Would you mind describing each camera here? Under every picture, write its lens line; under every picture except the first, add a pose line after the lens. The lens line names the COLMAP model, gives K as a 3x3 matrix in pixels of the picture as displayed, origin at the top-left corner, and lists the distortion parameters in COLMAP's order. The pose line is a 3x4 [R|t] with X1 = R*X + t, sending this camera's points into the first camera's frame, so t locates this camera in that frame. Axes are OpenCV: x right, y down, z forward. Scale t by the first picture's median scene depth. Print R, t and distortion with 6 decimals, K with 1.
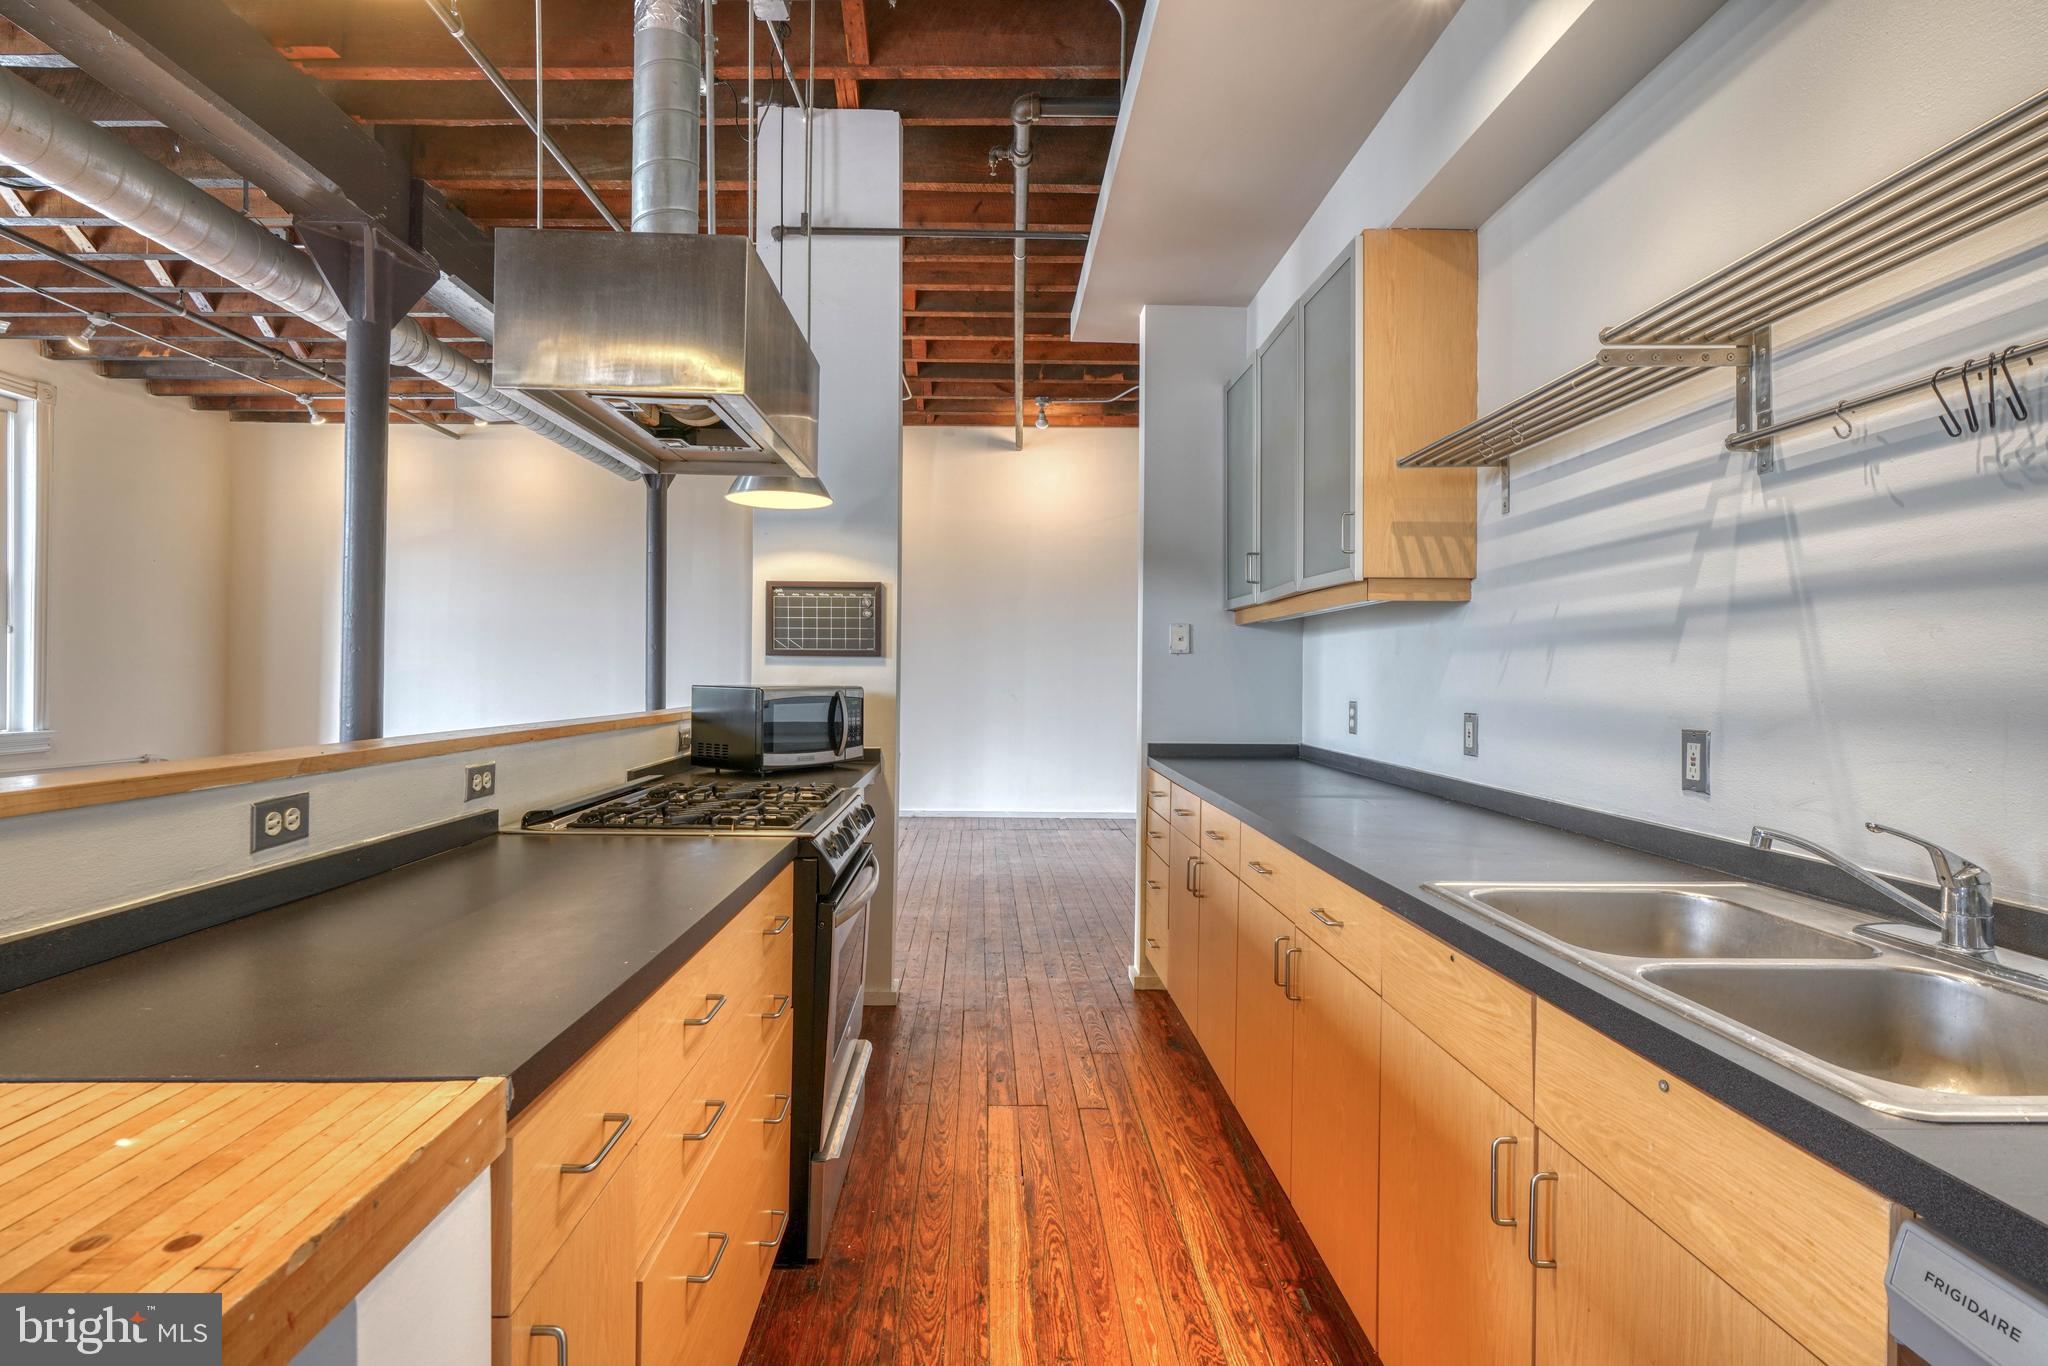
lens RADIAL K [[971.4, 0, 1012.5], [0, 971.4, 680.4], [0, 0, 1]] dist [-0.013181, 0.005515]
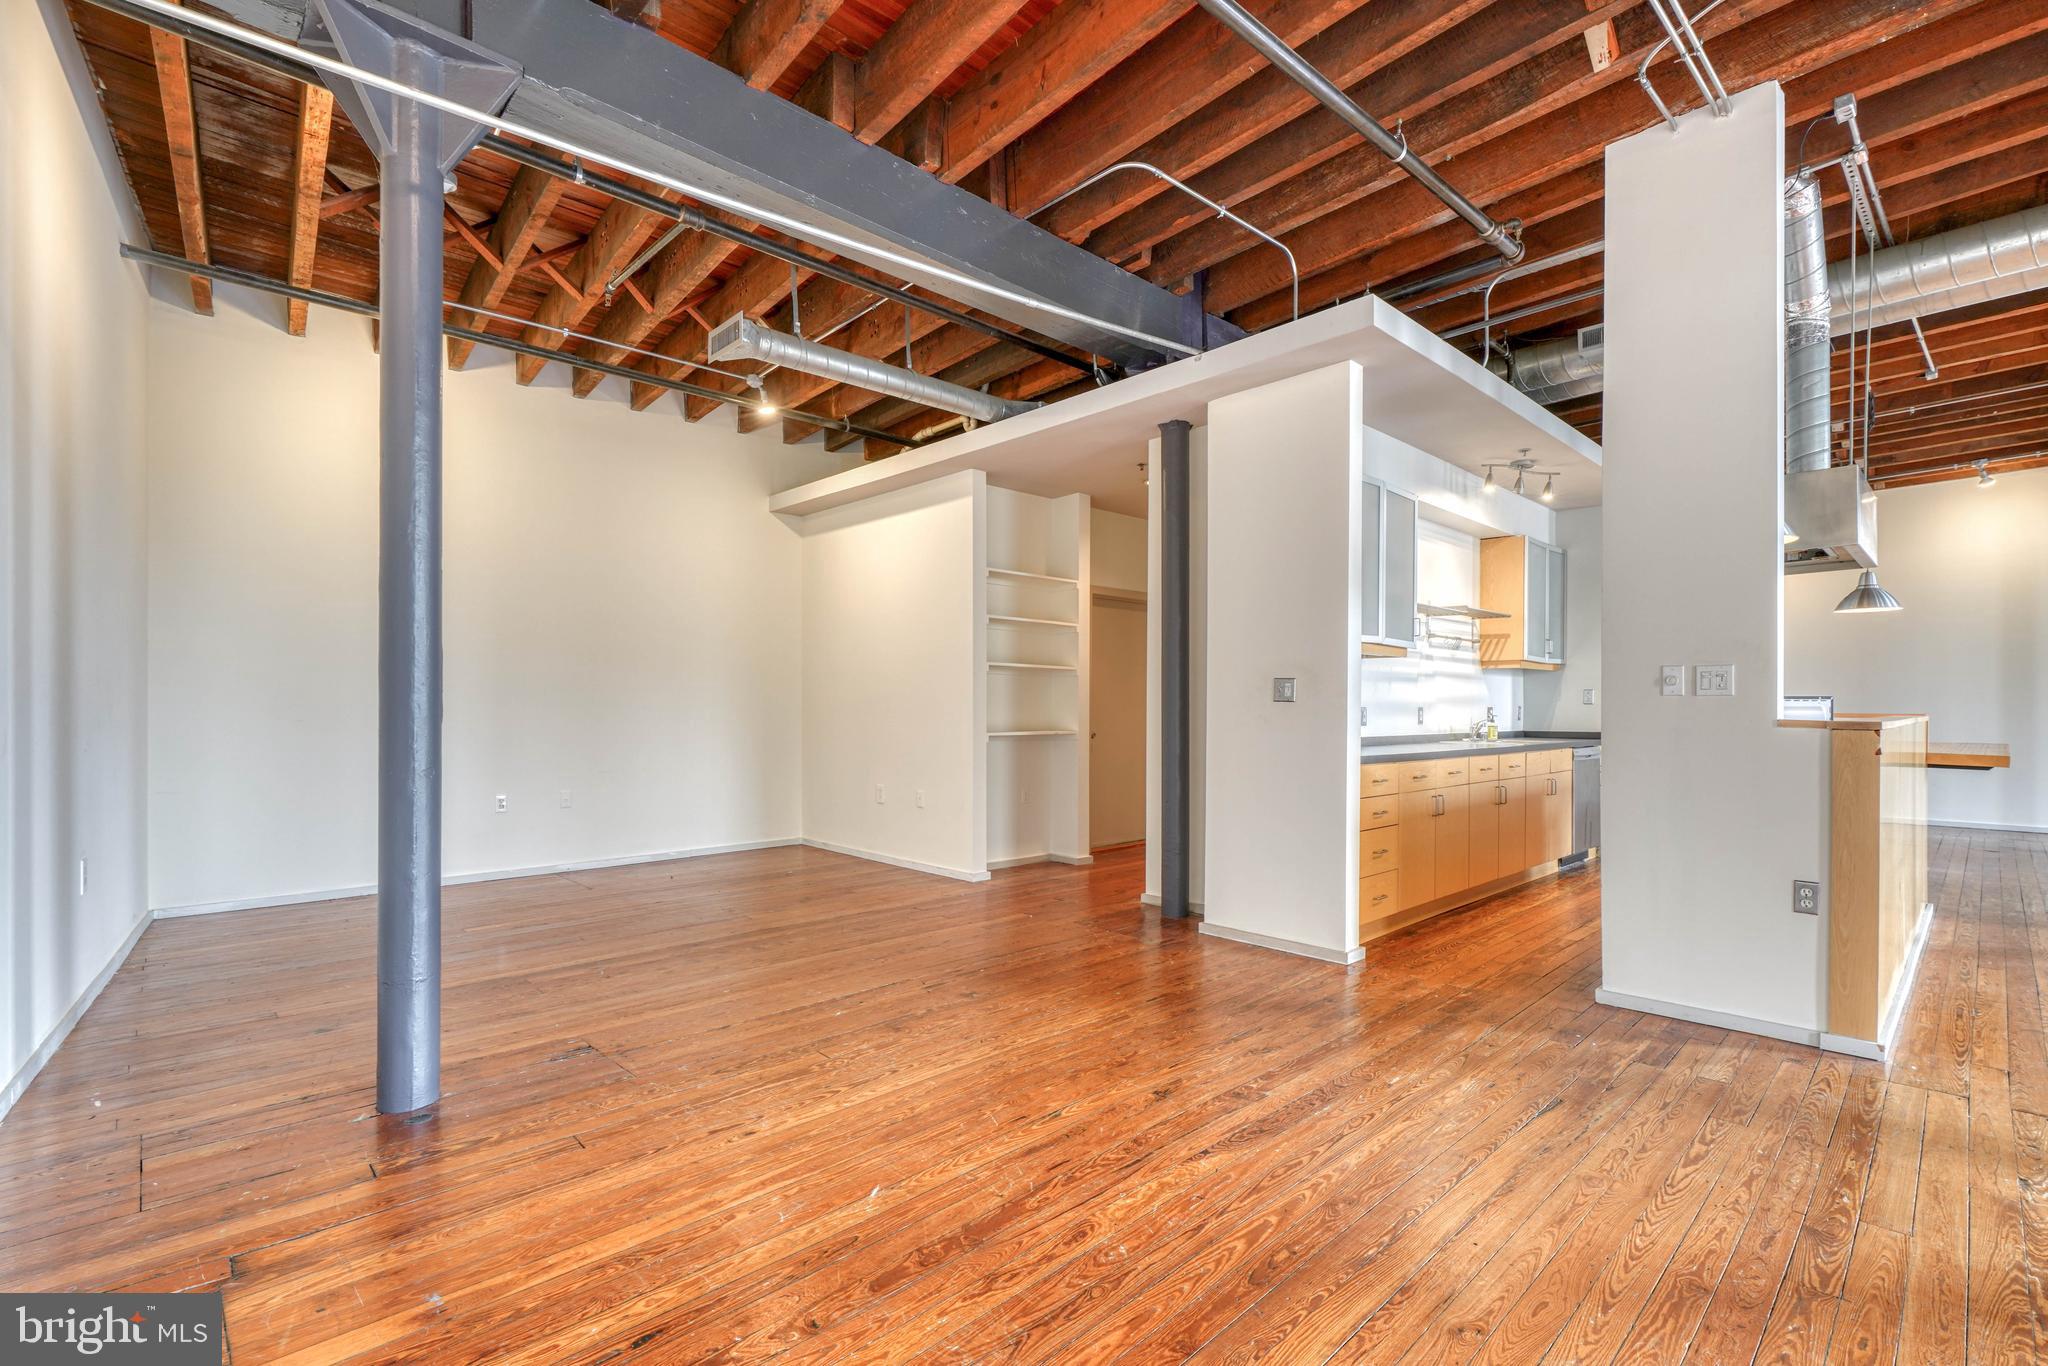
lens RADIAL K [[920.2, 0, 1015.3], [0, 920.2, 708.1], [0, 0, 1]] dist [-0.009696, 0.004373]
pose [[-0.660490, -0.013956, 0.750705, -0.630396], [-0.005628, 0.999891, 0.013637, 0.010713], [-0.750814, 0.004782, -0.660496, 3.068381]]
